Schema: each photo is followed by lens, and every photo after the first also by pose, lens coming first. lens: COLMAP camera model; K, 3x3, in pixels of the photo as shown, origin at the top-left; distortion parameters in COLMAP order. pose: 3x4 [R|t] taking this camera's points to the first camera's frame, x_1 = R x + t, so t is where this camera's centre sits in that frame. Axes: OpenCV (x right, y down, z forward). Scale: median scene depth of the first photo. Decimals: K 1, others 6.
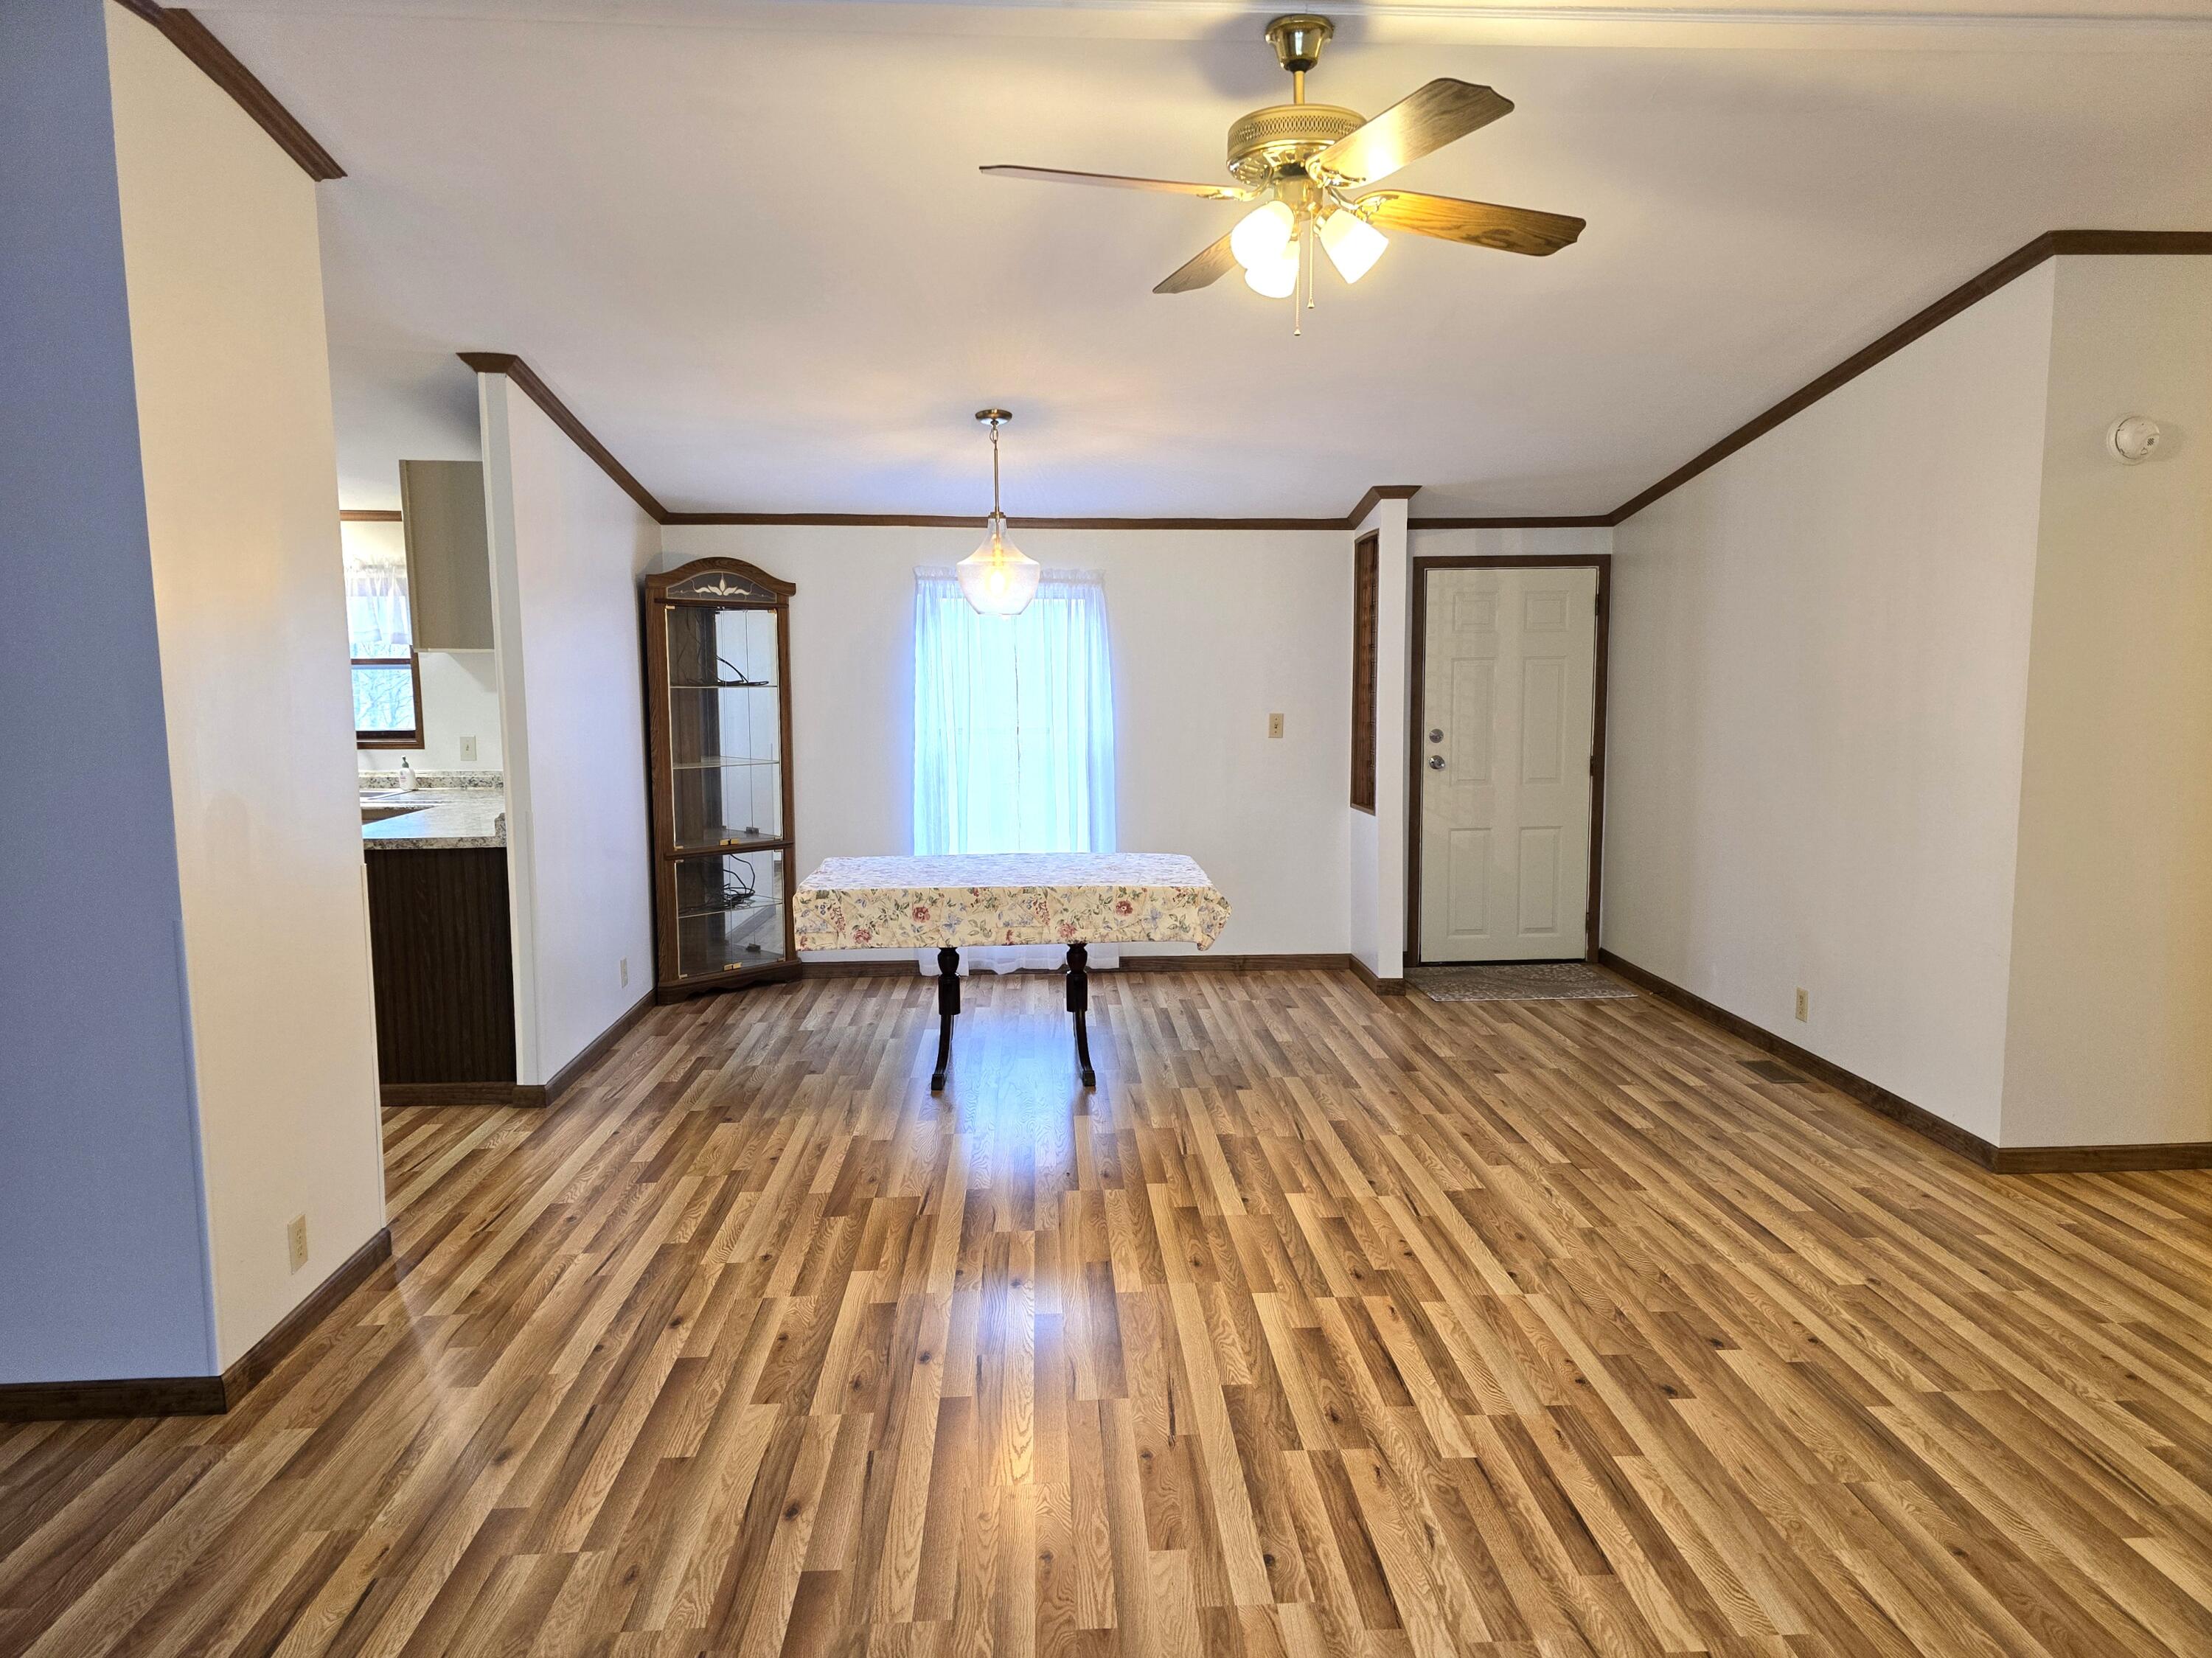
lens RADIAL K [[1547.7, 0, 1116.3], [0, 1547.7, 858.1], [0, 0, 1]] dist [0.065440, -0.057133]
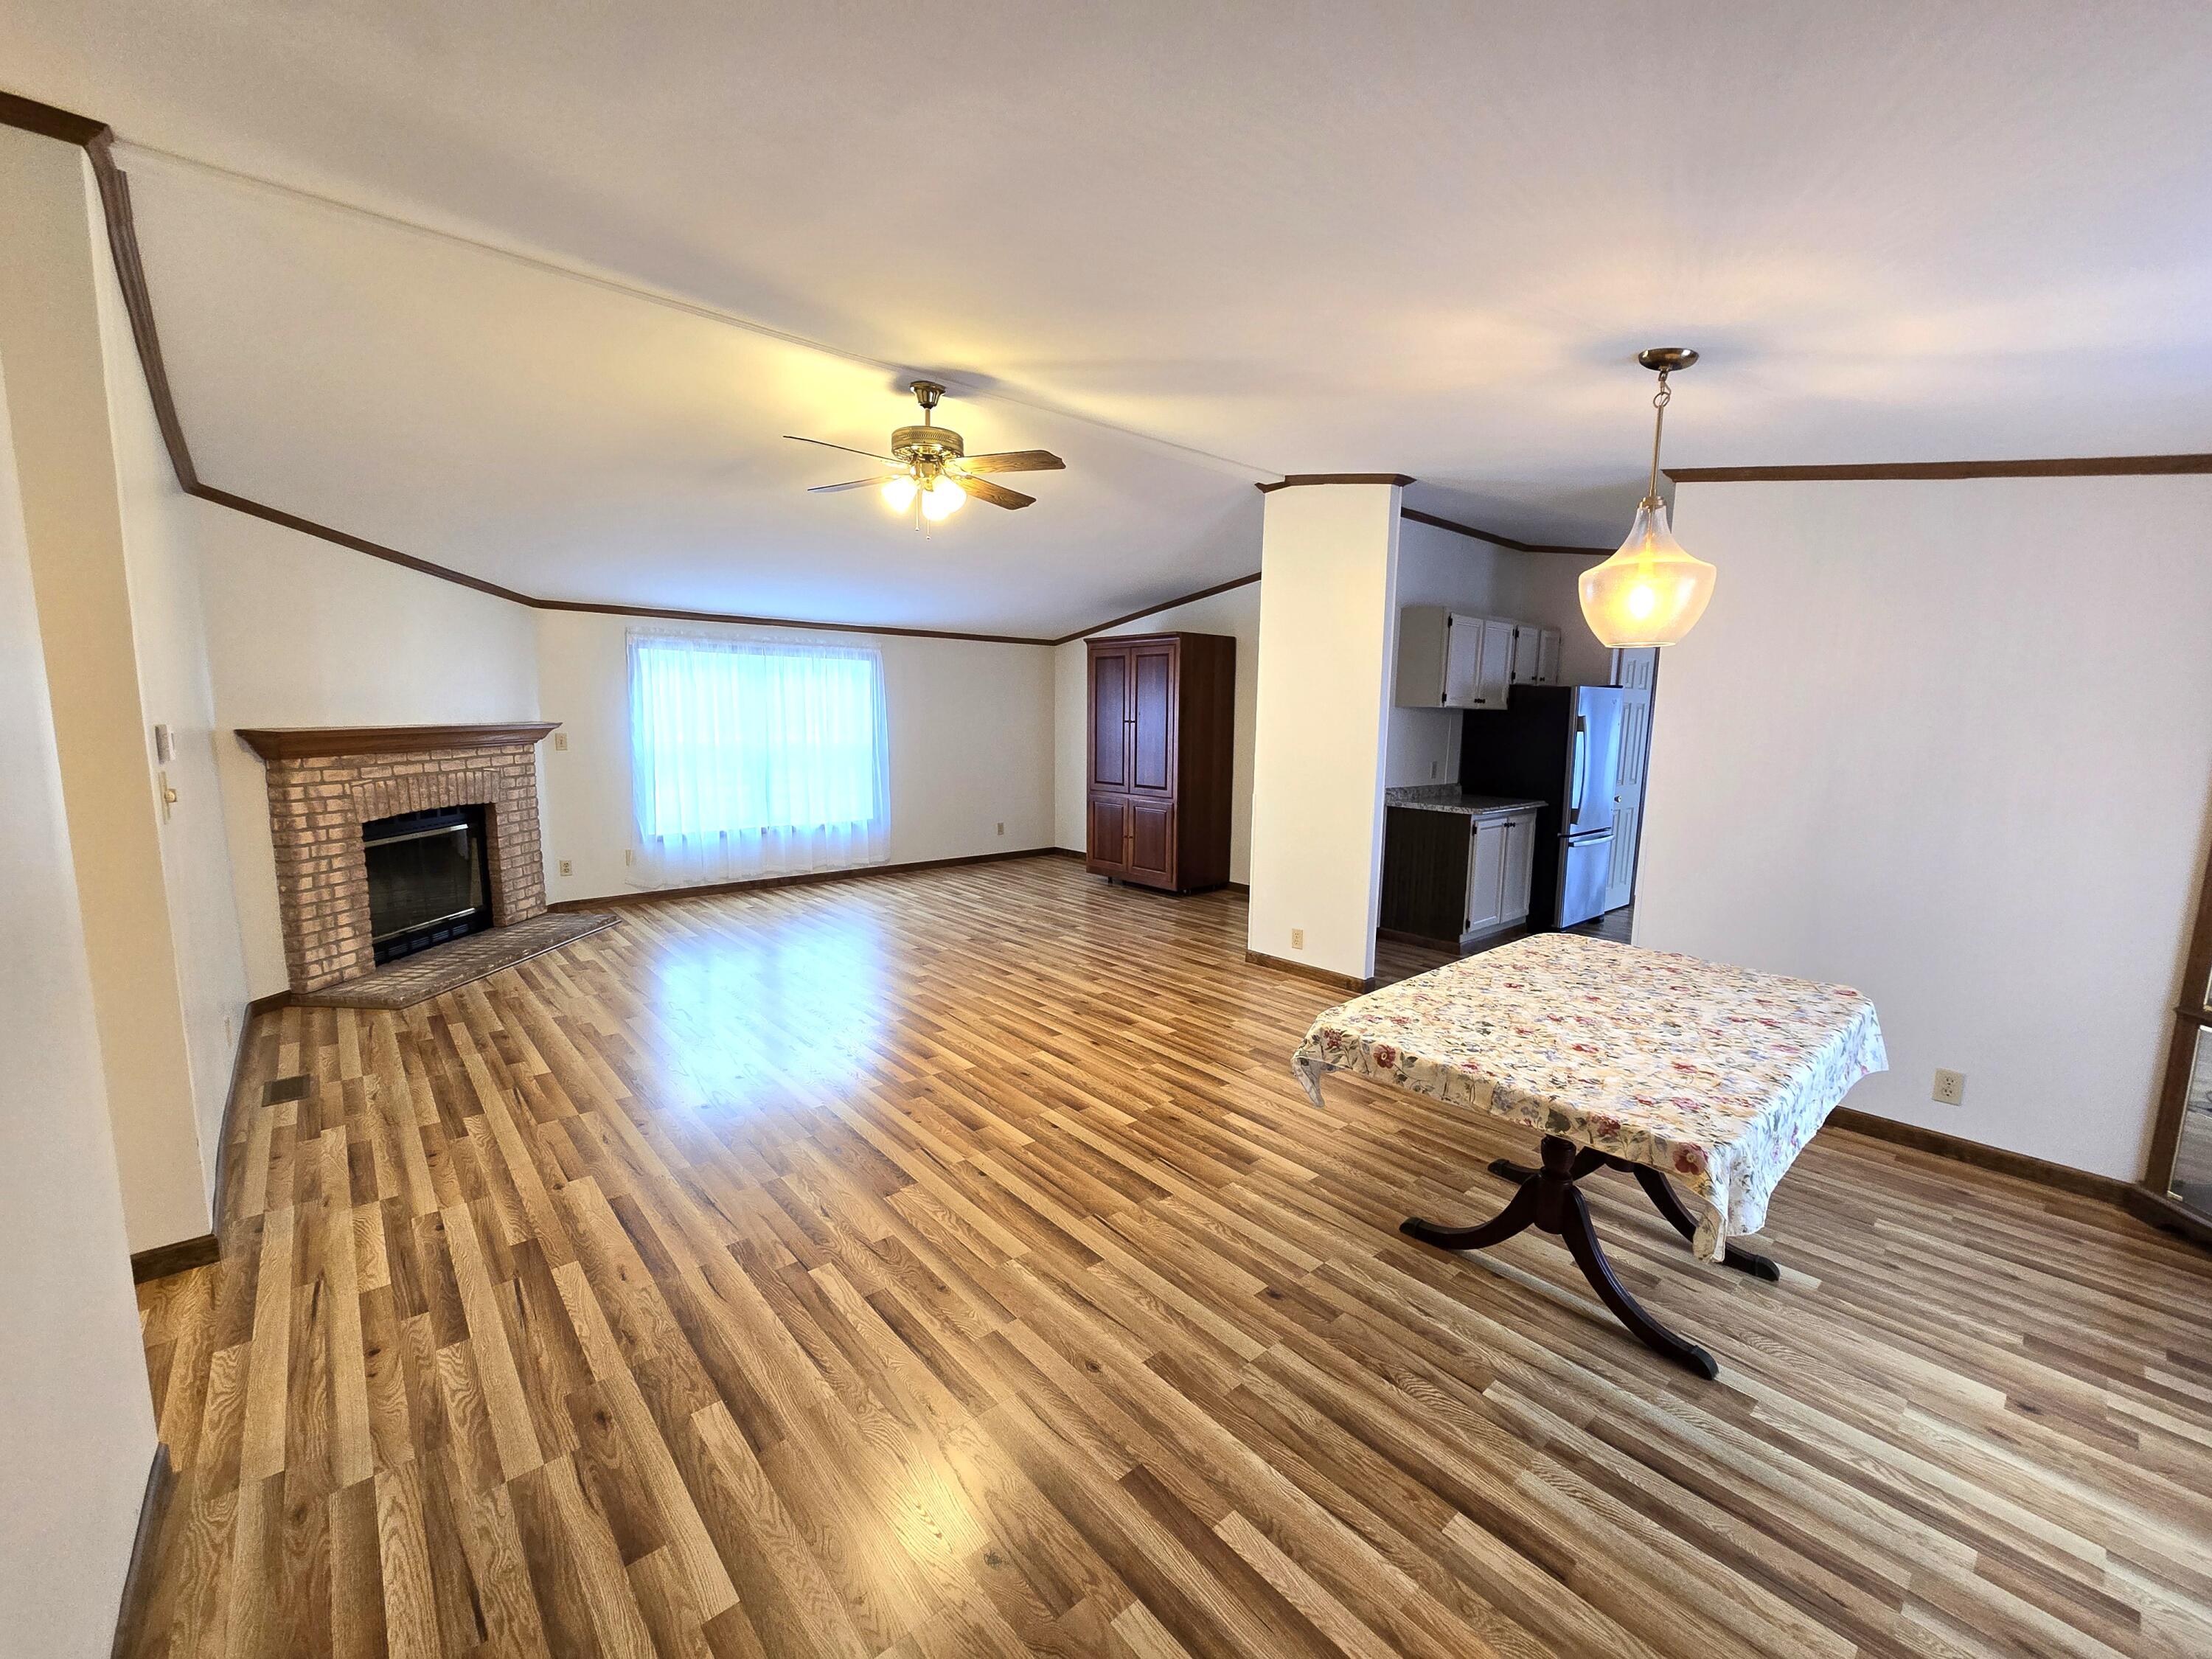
lens RADIAL K [[905.0, 0, 1119.2], [0, 905.0, 839.8], [0, 0, 1]] dist [-0.002153, -0.000146]
pose [[-0.790303, 0.077082, -0.607848, 0.496601], [-0.092833, 0.965539, 0.243139, -0.203542], [0.605643, 0.248582, -0.755913, 1.599657]]
